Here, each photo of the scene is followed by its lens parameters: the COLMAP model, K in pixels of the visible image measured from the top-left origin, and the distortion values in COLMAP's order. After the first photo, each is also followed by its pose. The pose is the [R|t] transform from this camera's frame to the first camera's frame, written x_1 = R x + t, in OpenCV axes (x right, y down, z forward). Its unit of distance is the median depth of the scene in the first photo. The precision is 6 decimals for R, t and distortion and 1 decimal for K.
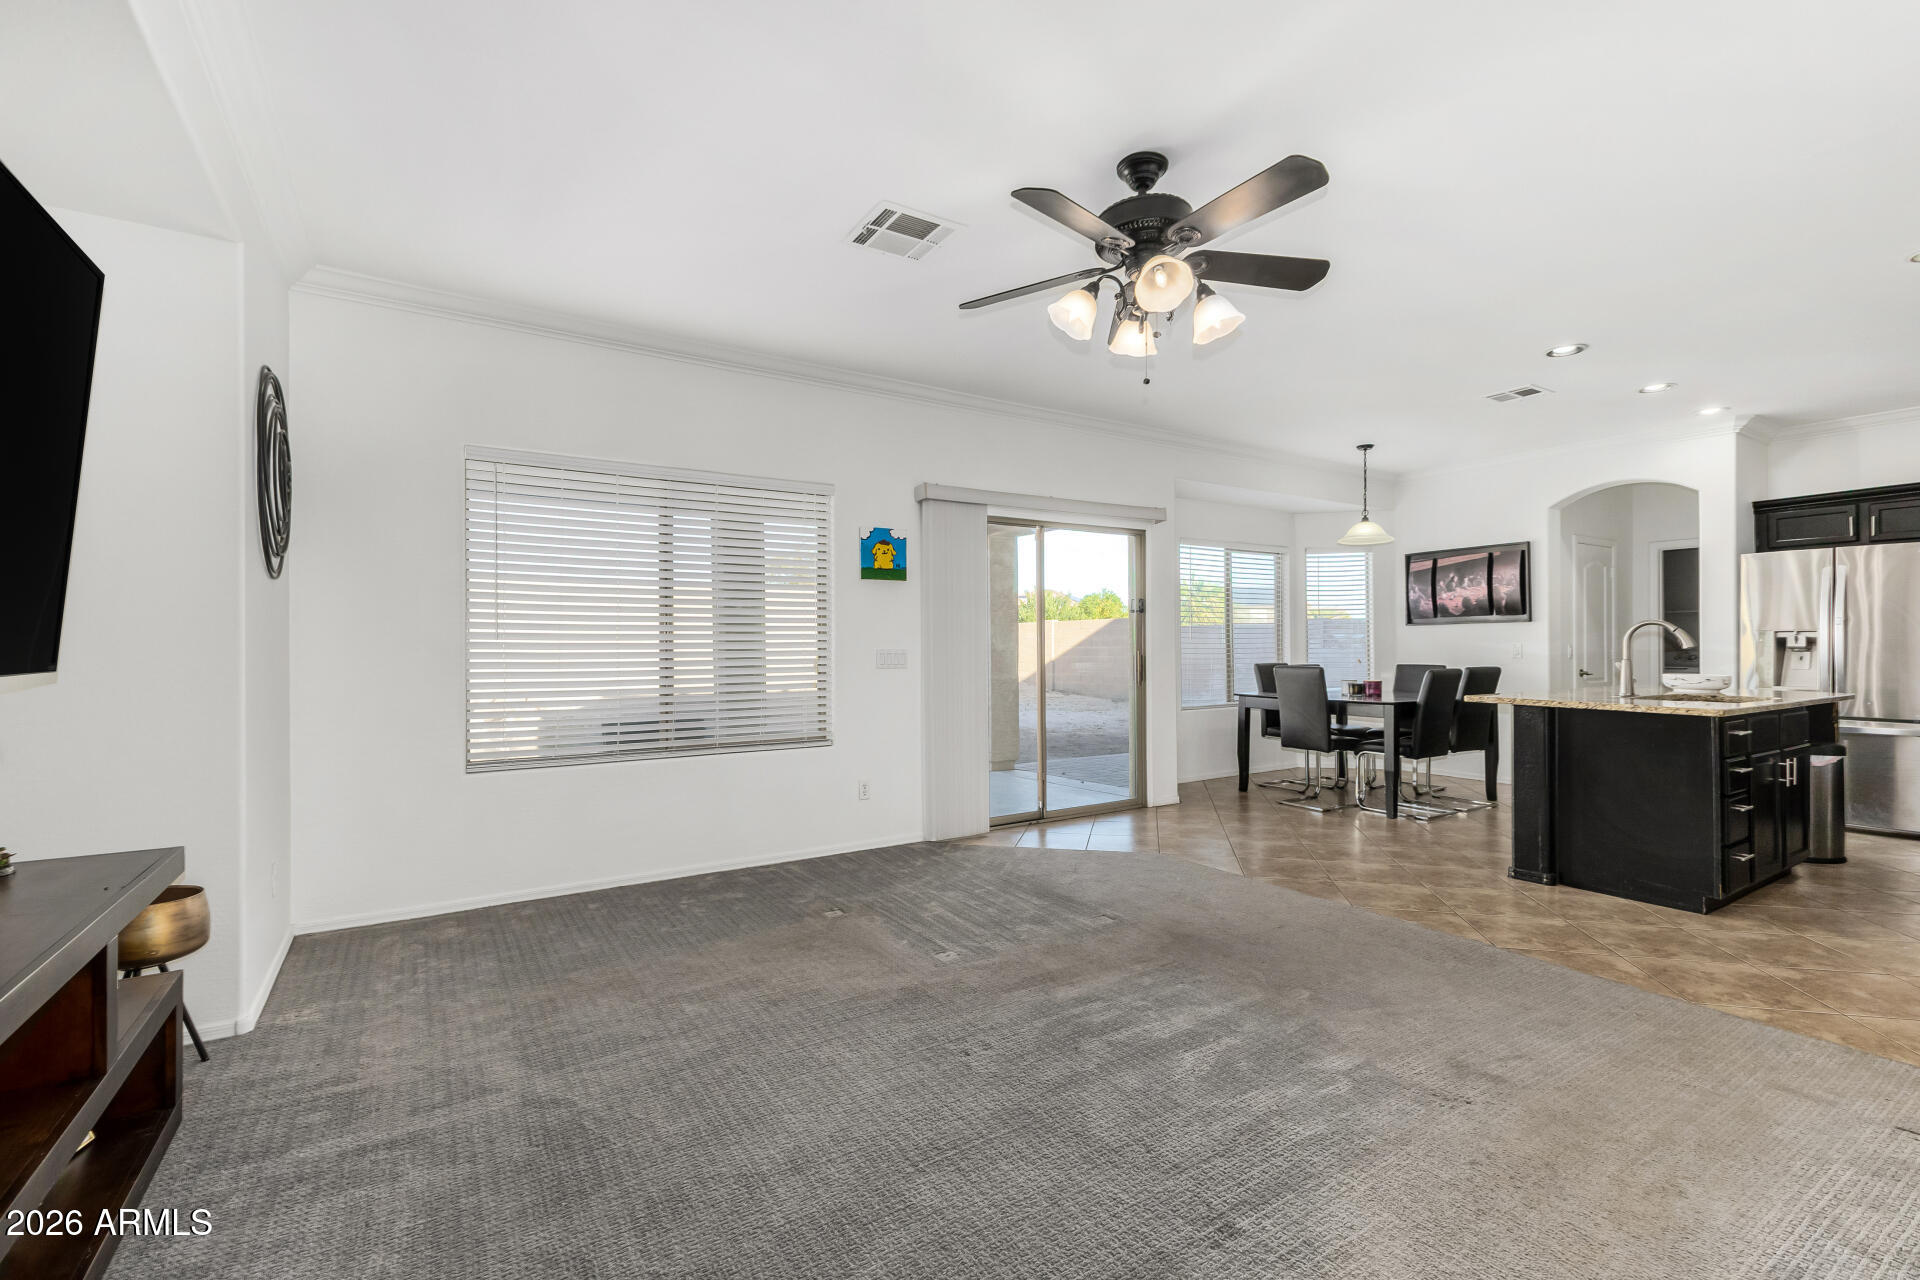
lens RADIAL K [[824.9, 0, 959.1], [0, 824.9, 636.6], [0, 0, 1]] dist [0.007857, -0.000906]
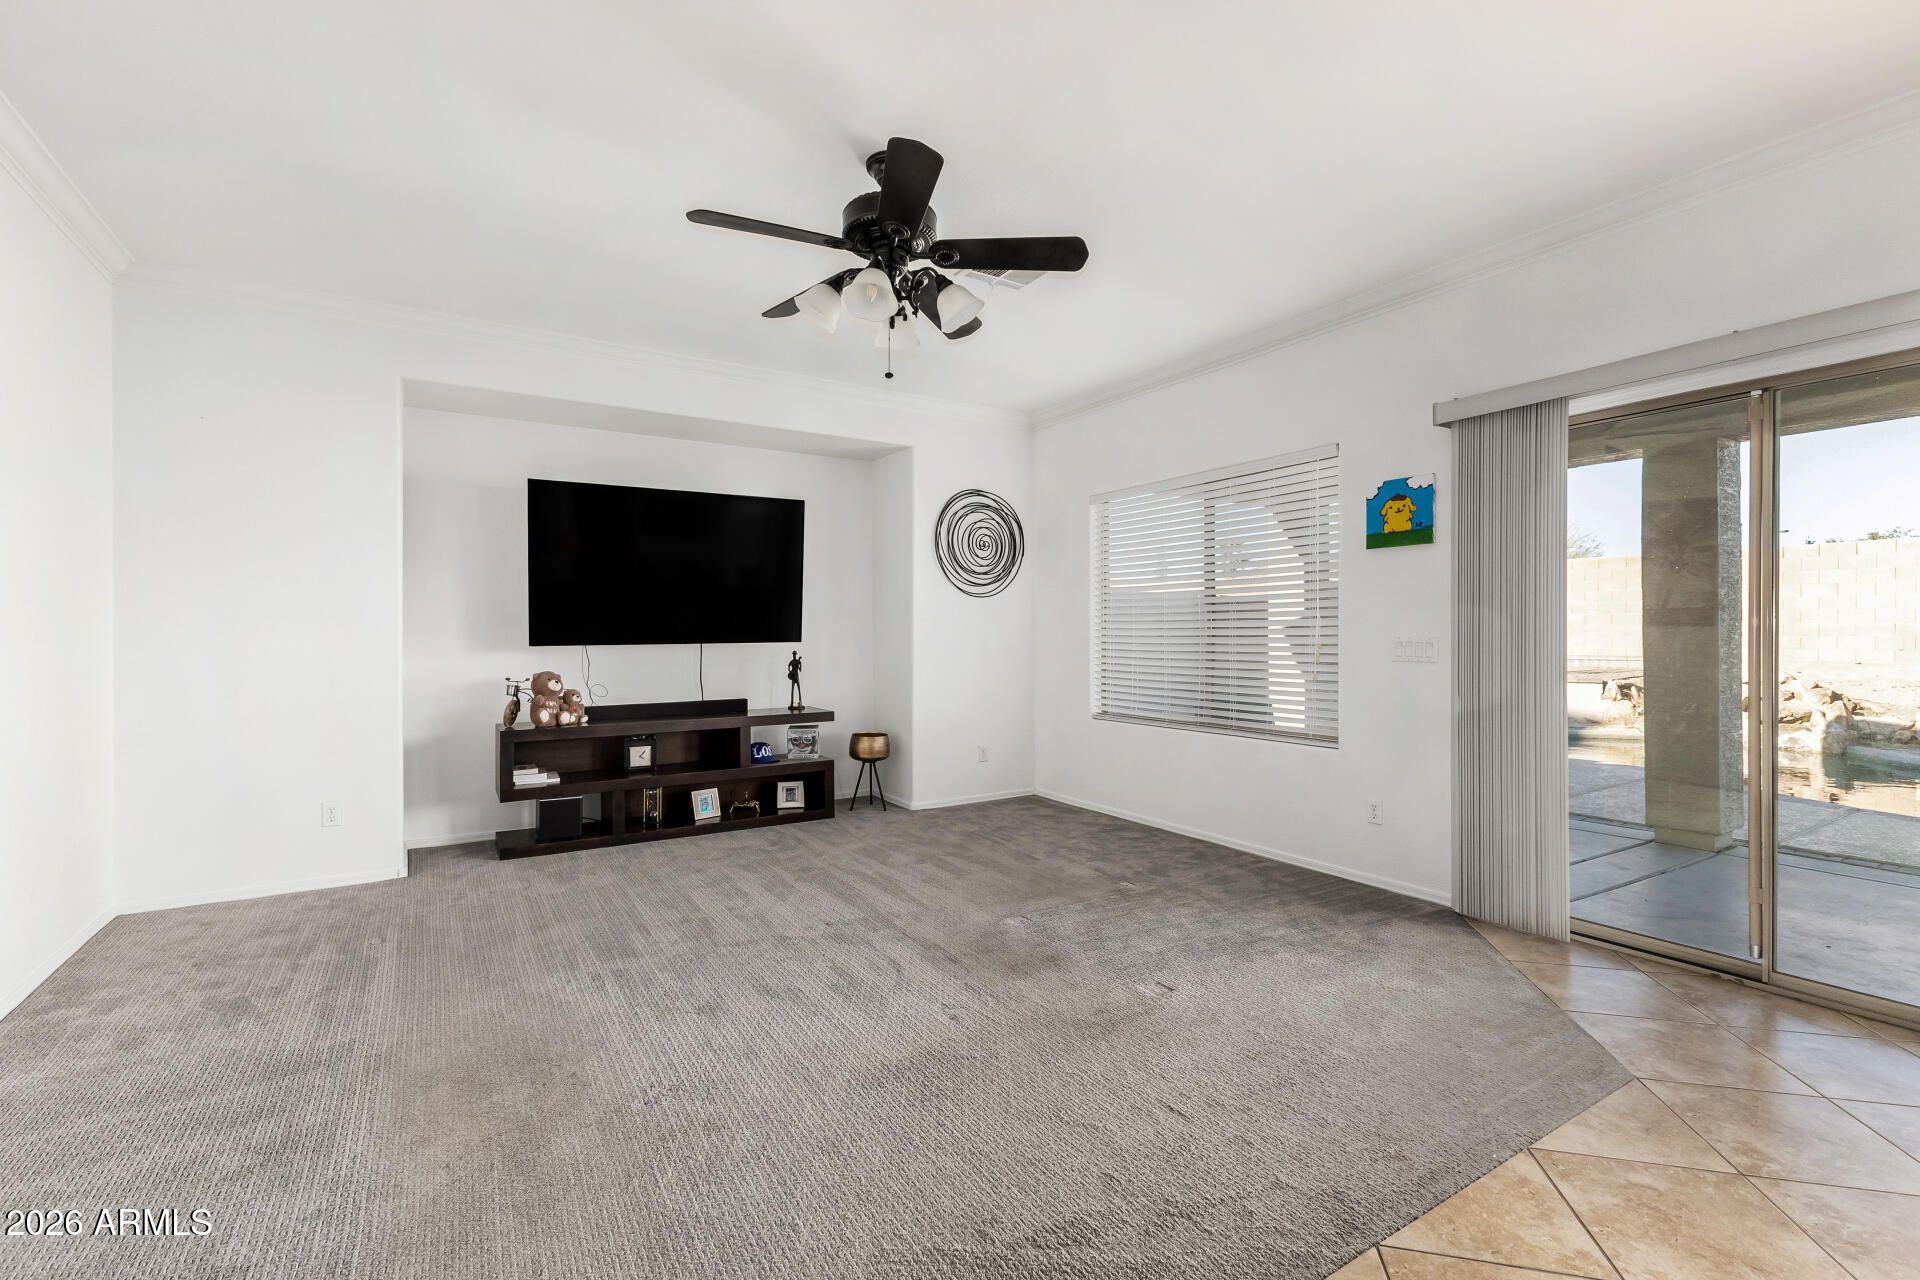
lens RADIAL K [[835.0, 0, 960.0], [0, 835.0, 640.0], [0, 0, 1]] dist [0.006383, 0.000422]
pose [[-0.009391, 0.011285, -0.999892, 0.568730], [0.013106, 0.999852, 0.011162, 0.003338], [0.999870, -0.013000, -0.009537, 0.493436]]
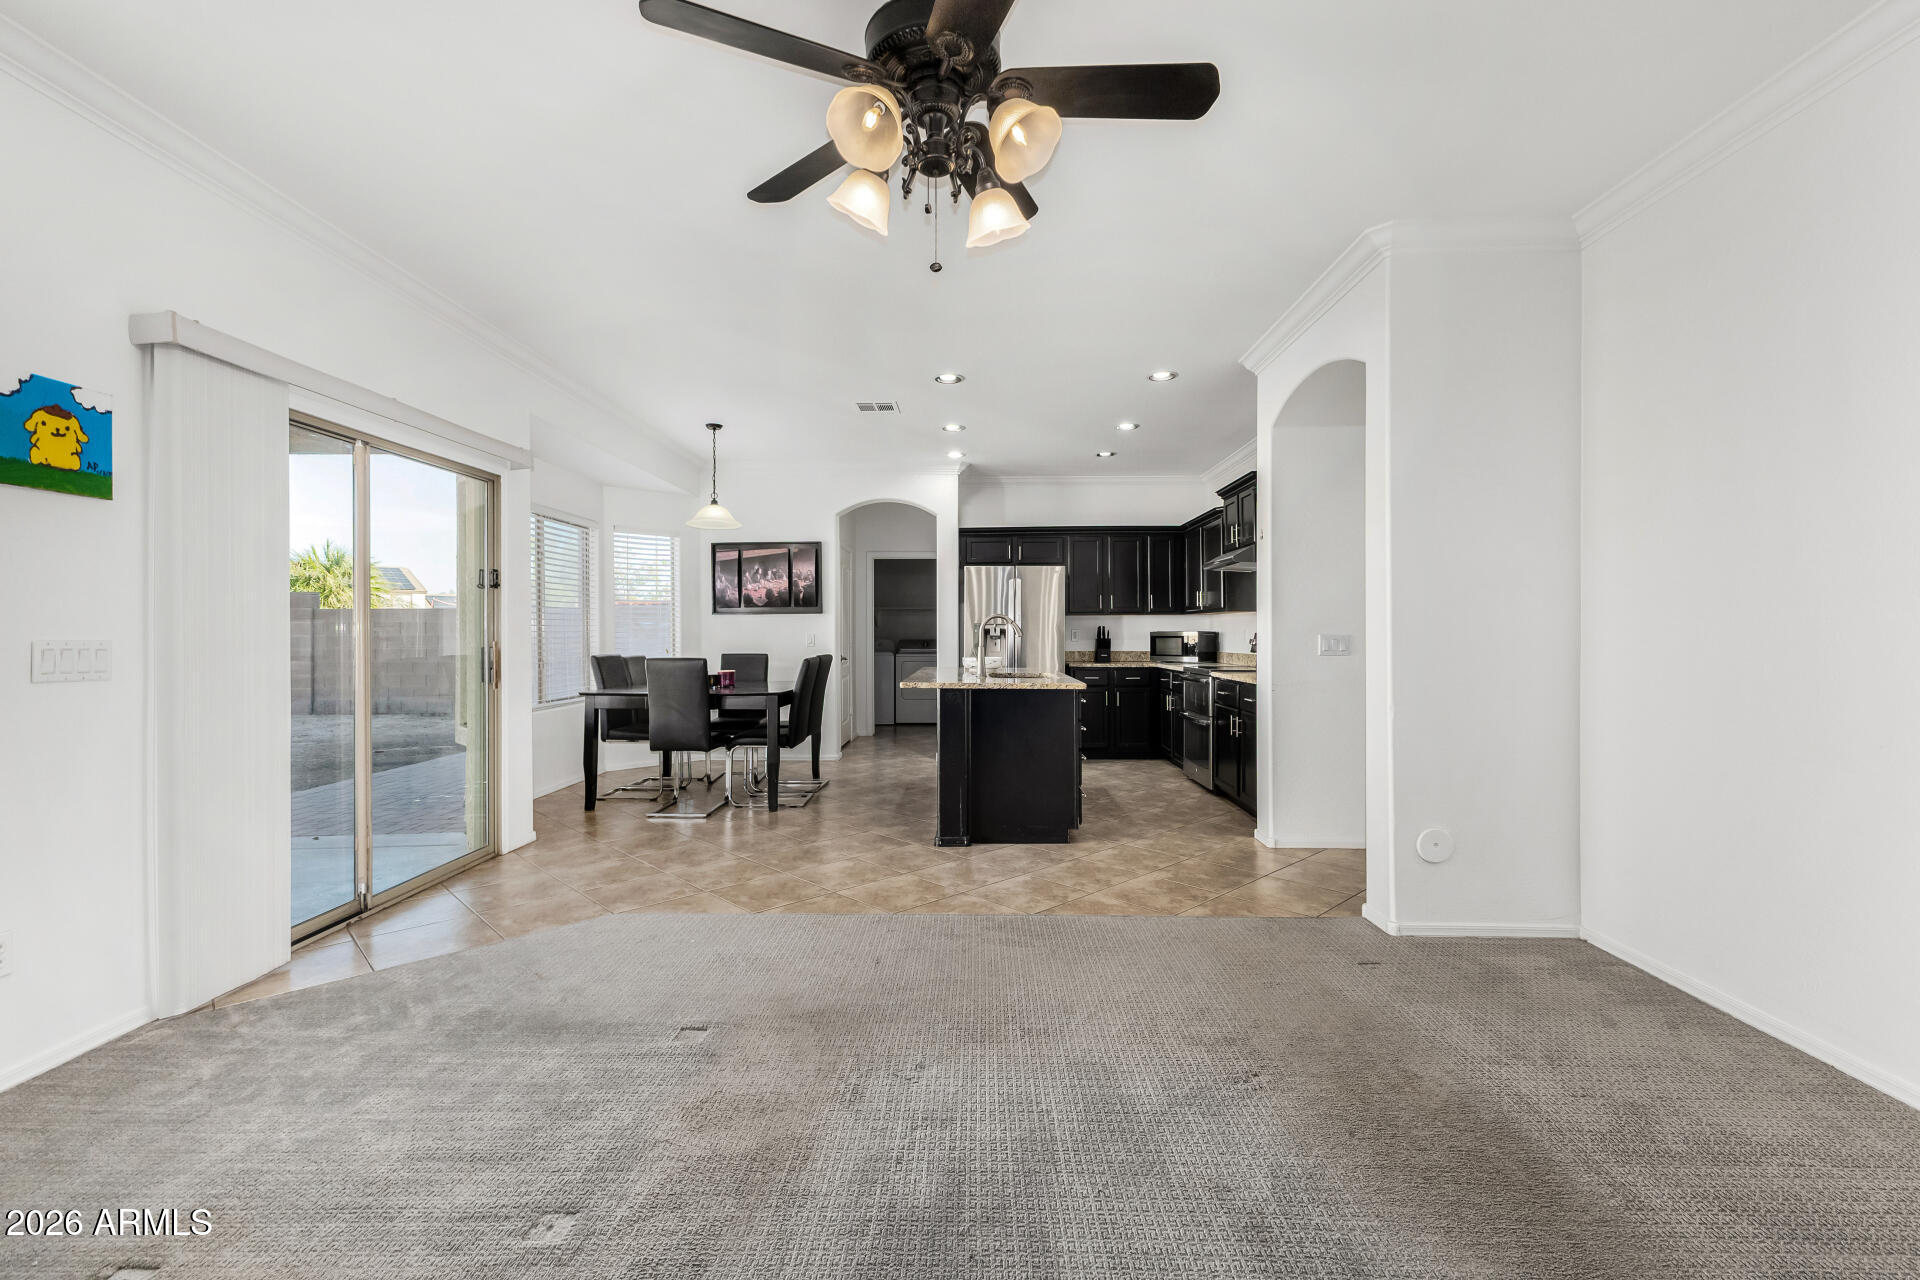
lens RADIAL K [[827.9, 0, 954.5], [0, 827.9, 631.9], [0, 0, 1]] dist [0.002399, -0.000202]
pose [[0.556257, 0.003864, 0.831001, -0.162727], [-0.009506, 0.999953, 0.001714, 0.003651], [-0.830956, -0.008852, 0.556268, 0.262938]]
